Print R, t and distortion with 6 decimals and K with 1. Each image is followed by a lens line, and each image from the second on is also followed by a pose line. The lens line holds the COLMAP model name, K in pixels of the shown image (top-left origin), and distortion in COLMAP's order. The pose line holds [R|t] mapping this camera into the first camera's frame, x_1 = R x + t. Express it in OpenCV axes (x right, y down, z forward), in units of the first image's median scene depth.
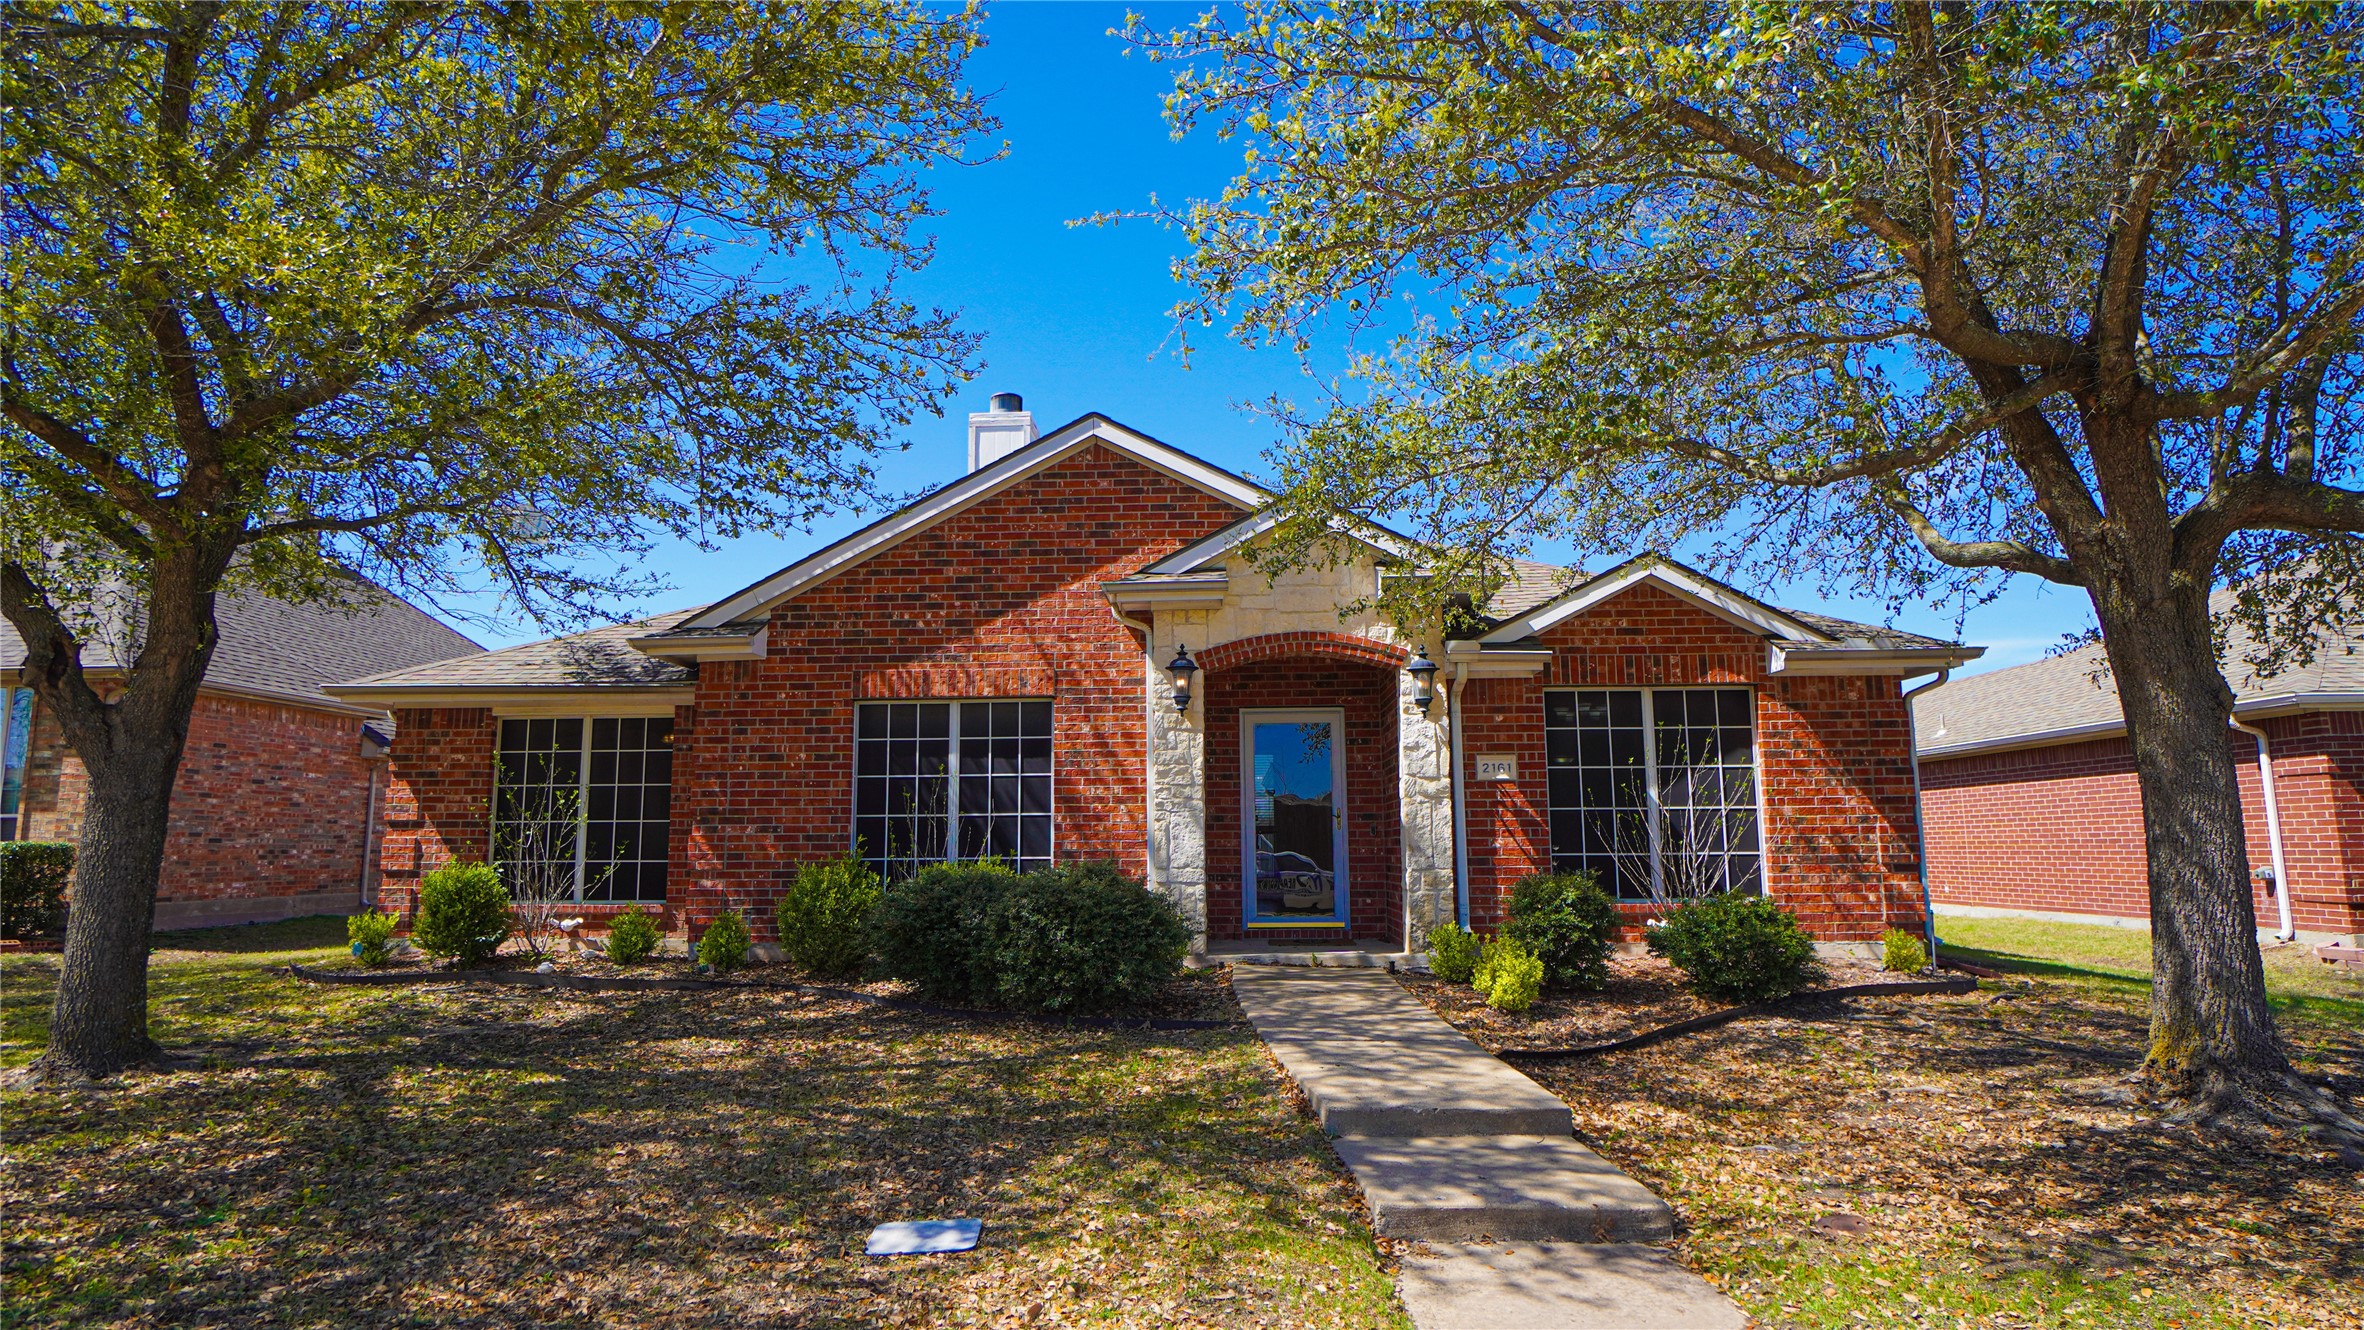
lens RADIAL K [[1228.9, 0, 1193.6], [0, 1228.9, 672.1], [0, 0, 1]] dist [-0.017153, 0.008512]
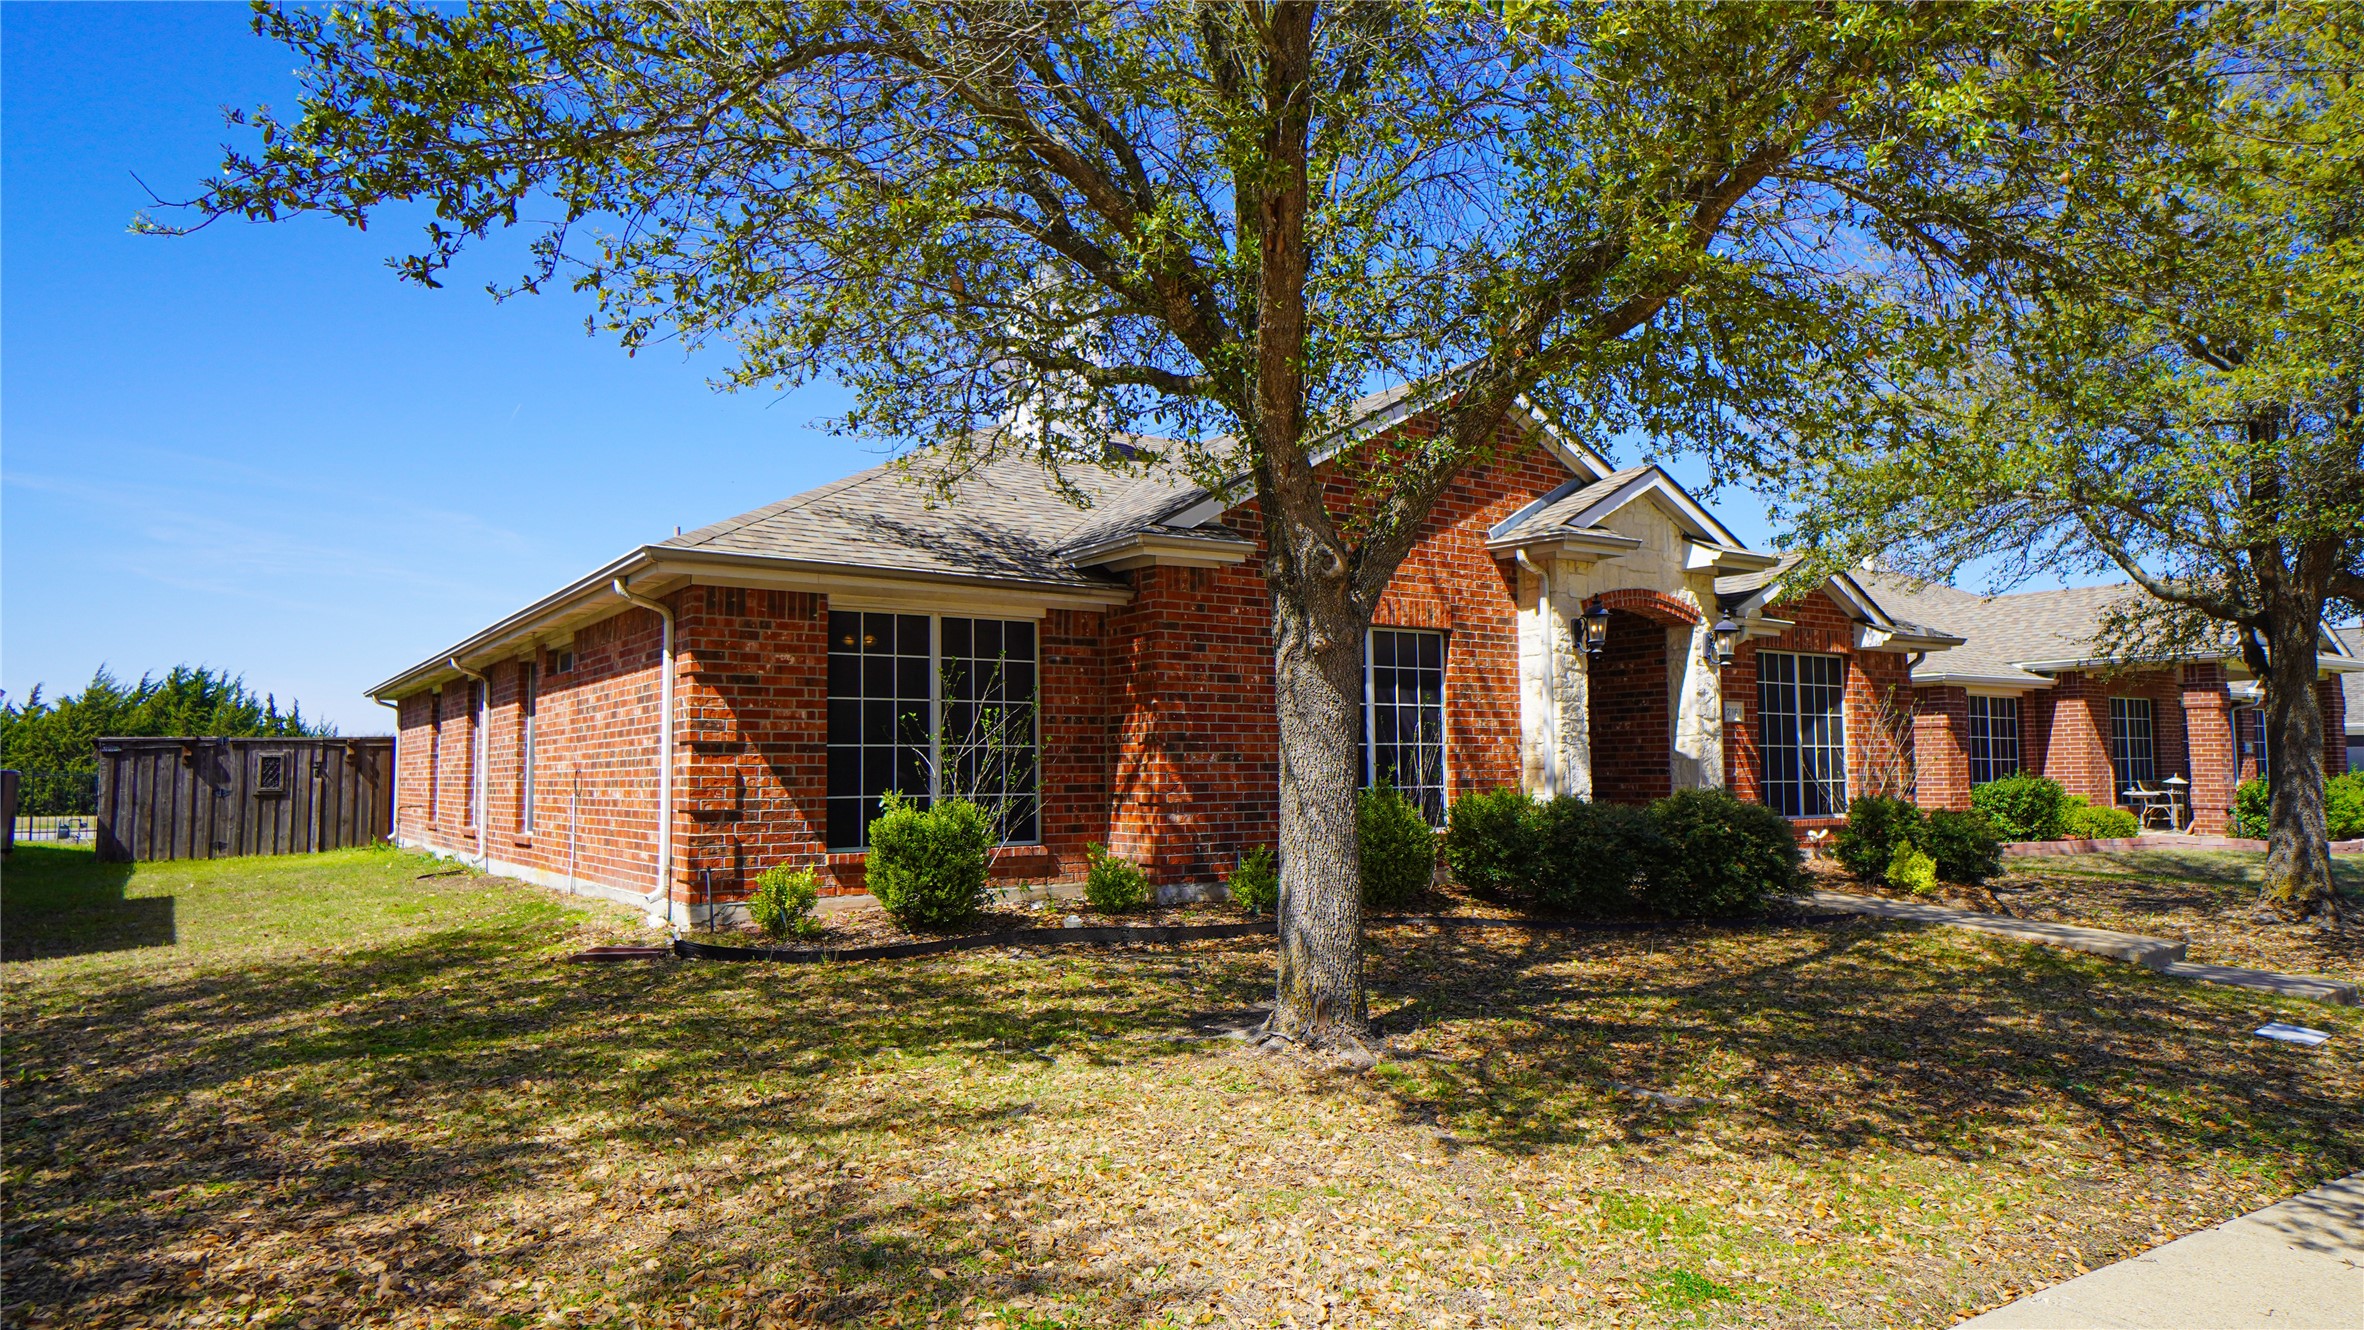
lens RADIAL K [[1412.4, 0, 1194.8], [0, 1412.4, 669.8], [0, 0, 1]] dist [0.028265, 0.000865]
pose [[0.796333, 0.044534, 0.603216, -1.045899], [-0.082367, 0.995980, 0.035206, 0.030031], [-0.599223, -0.077721, 0.796800, 0.194136]]
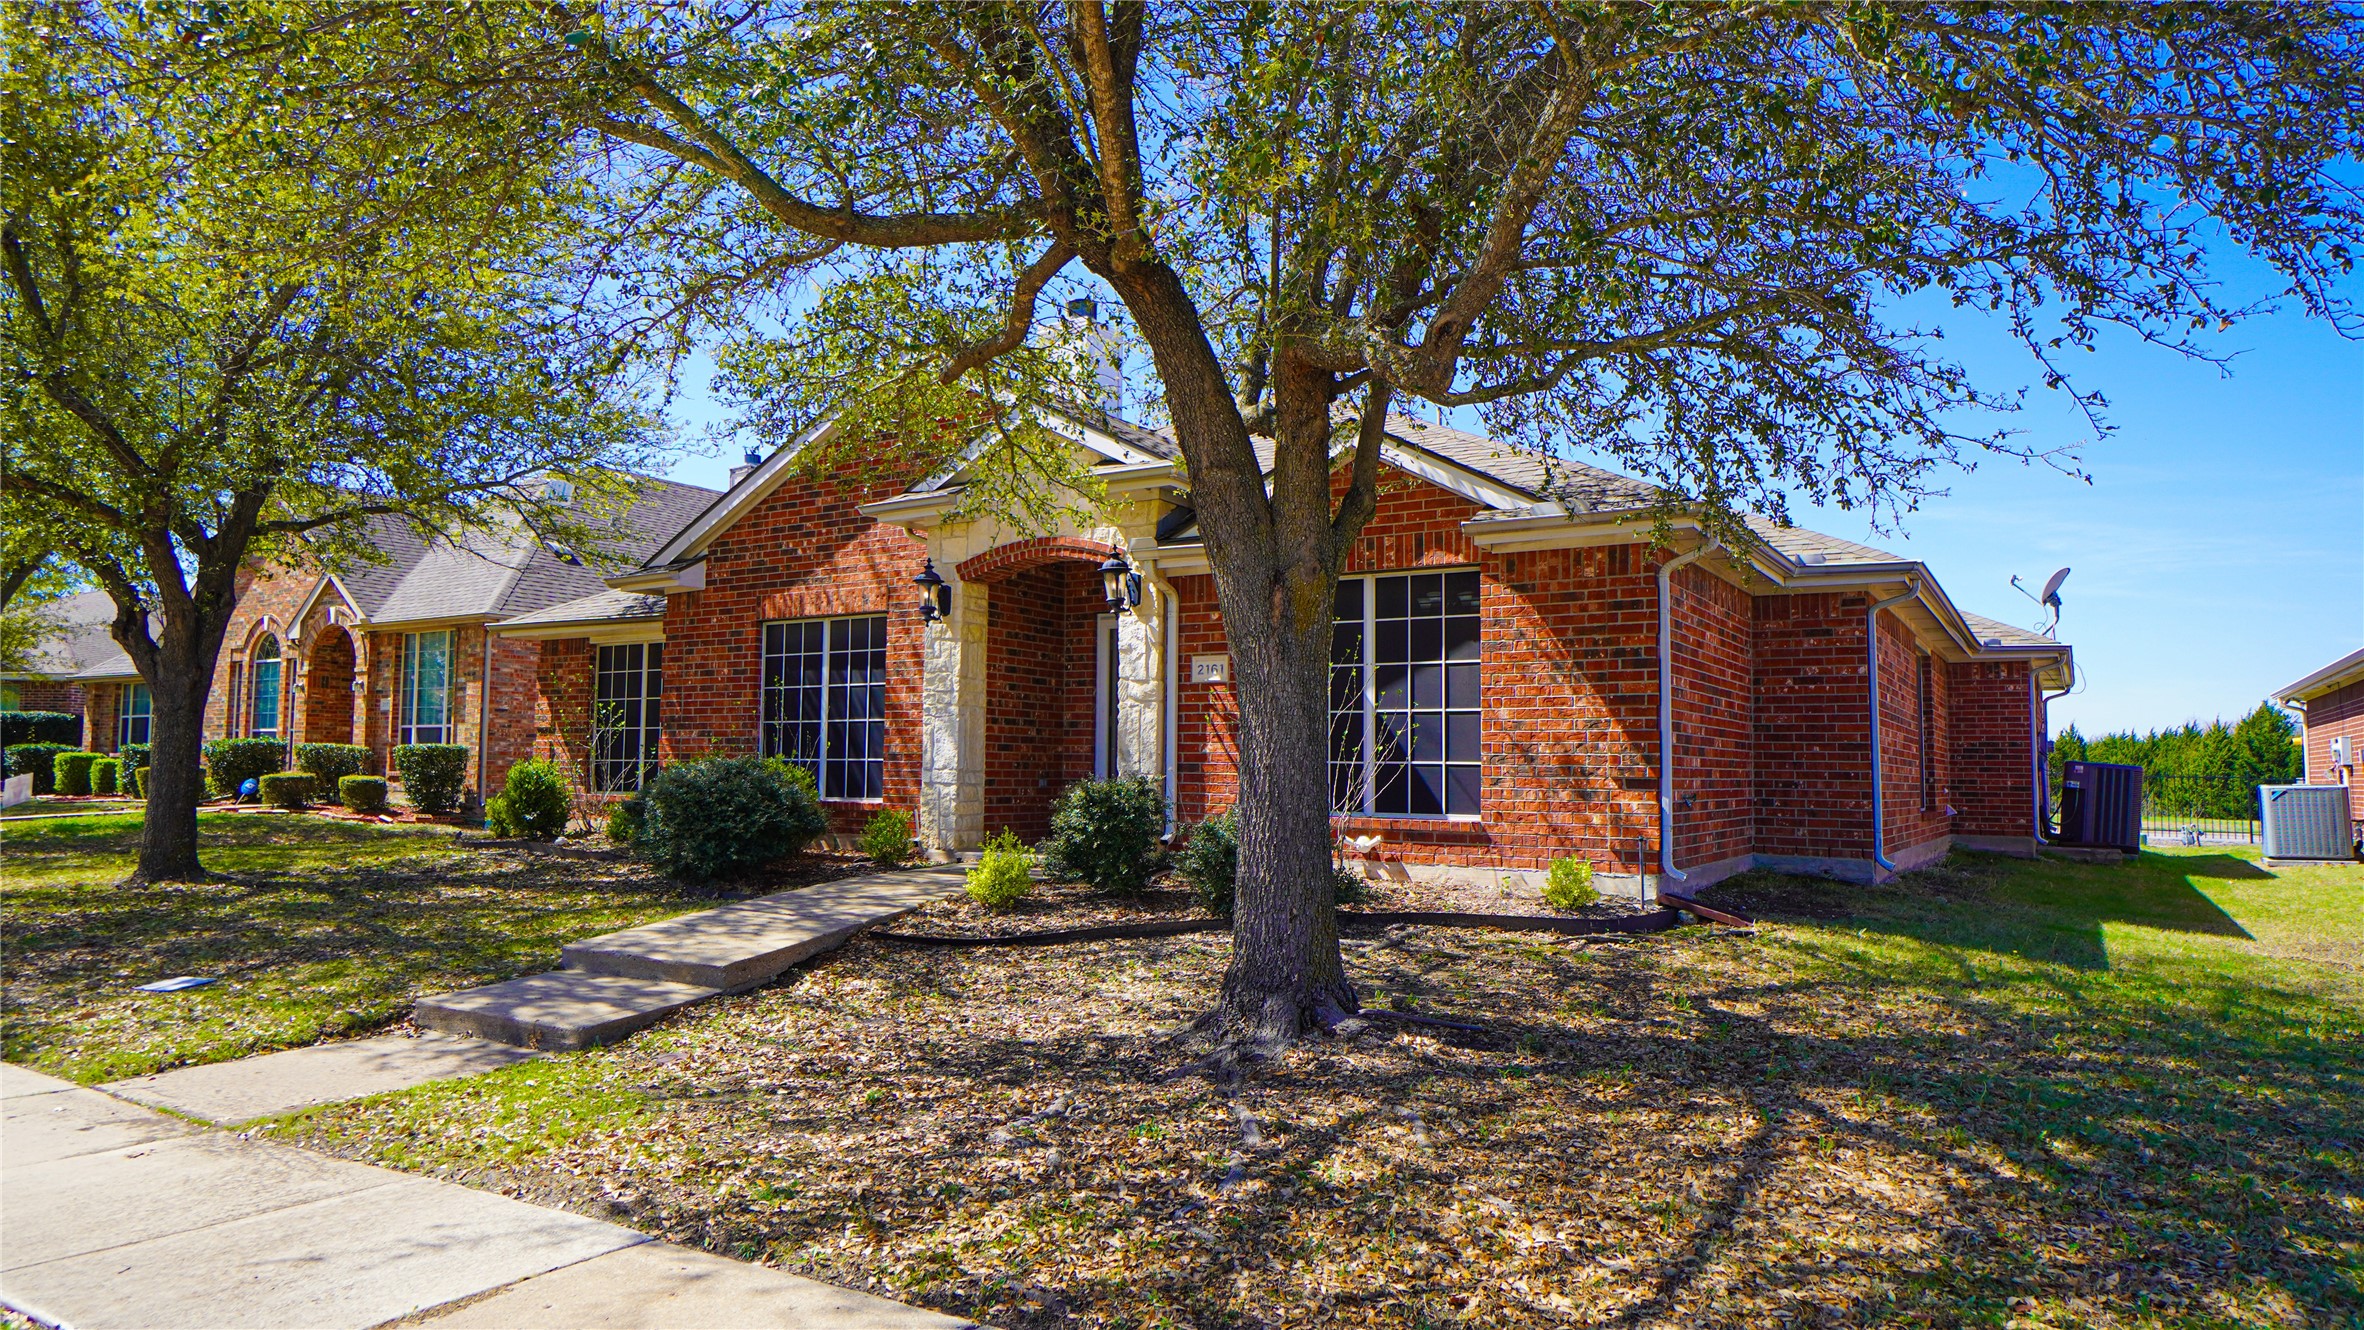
lens RADIAL K [[1412.4, 0, 1186.0], [0, 1412.4, 667.9], [0, 0, 1]] dist [0.028265, 0.000865]
pose [[0.865945, -0.020445, -0.499721, 0.772317], [0.054121, 0.997127, 0.052989, 0.018566], [0.497202, -0.072931, 0.864564, 0.055254]]
